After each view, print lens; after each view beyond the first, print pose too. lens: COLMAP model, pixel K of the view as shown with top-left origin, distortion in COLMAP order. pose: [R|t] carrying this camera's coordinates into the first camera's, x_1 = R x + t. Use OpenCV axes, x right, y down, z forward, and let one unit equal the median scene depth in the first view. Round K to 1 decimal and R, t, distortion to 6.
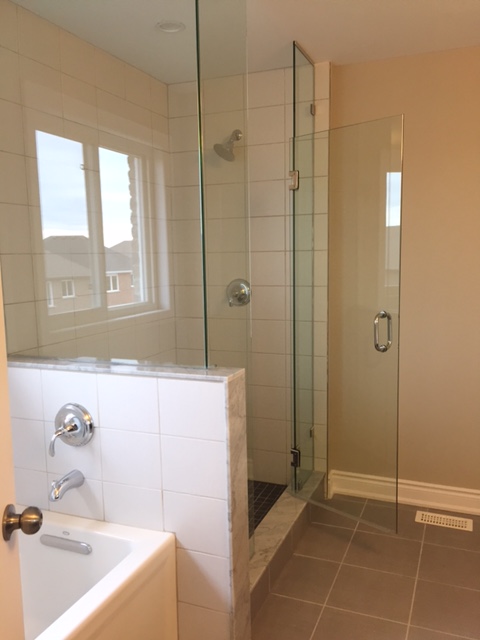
lens RADIAL K [[560.3, 0, 230.4], [0, 560.3, 321.3], [0, 0, 1]] dist [0.070954, -0.105308]
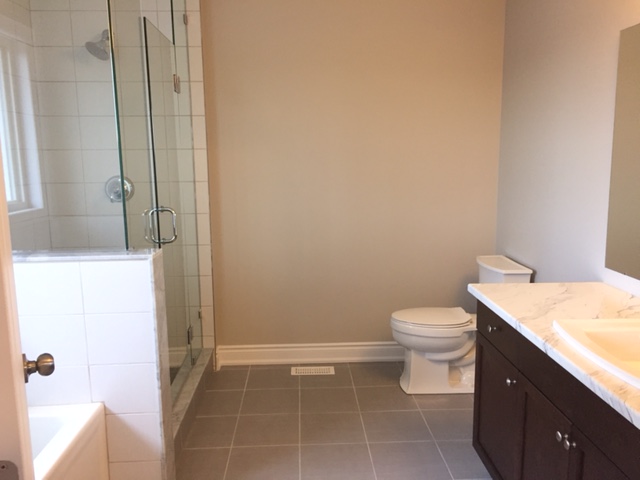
lens RADIAL K [[560.3, 0, 320.0], [0, 560.3, 240.0], [0, 0, 1]] dist [0.070954, -0.105308]
pose [[0.906401, -0.054116, 0.418937, -0.101877], [0.044397, 0.998471, 0.032921, 0.027352], [-0.420078, -0.011240, 0.907419, -0.108552]]
